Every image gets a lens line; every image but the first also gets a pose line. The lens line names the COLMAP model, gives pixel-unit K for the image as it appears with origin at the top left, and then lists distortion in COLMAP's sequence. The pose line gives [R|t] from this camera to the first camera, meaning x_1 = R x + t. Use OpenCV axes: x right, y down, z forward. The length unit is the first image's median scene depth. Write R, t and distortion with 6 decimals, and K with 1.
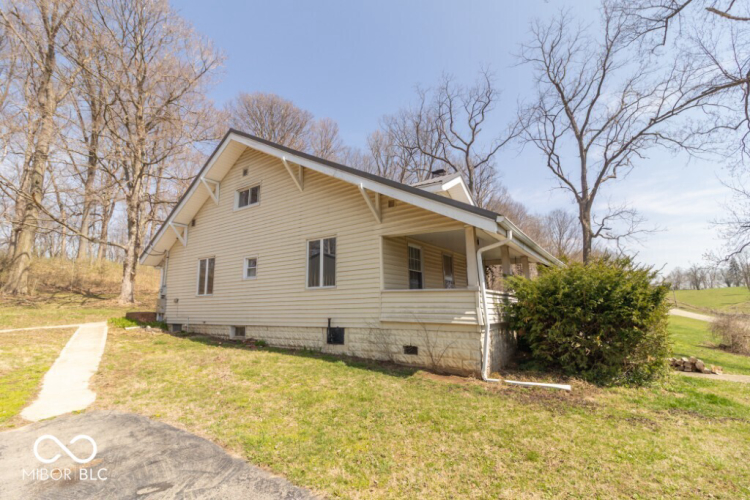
lens RADIAL K [[344.6, 0, 374.9], [0, 344.6, 247.0], [0, 0, 1]] dist [0.002442, -0.000080]
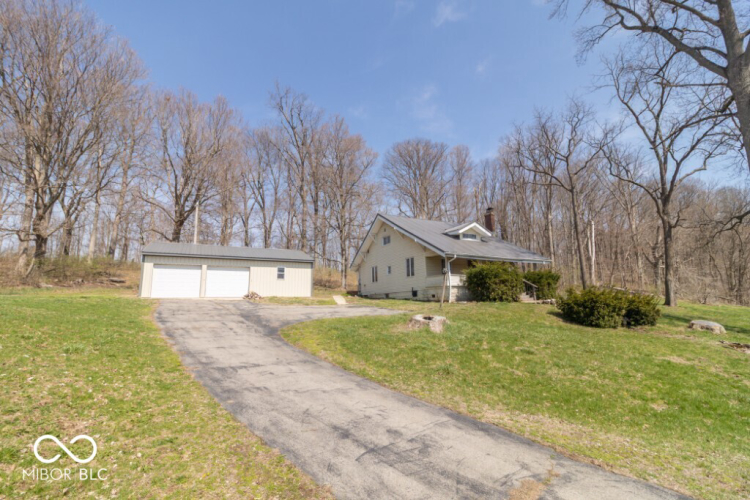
lens RADIAL K [[344.6, 0, 374.9], [0, 344.6, 247.0], [0, 0, 1]] dist [0.002442, -0.000080]
pose [[0.878778, -0.079188, -0.470615, 0.679466], [0.083366, 0.996447, -0.011998, -0.077813], [0.469893, -0.028690, 0.882257, -1.145117]]
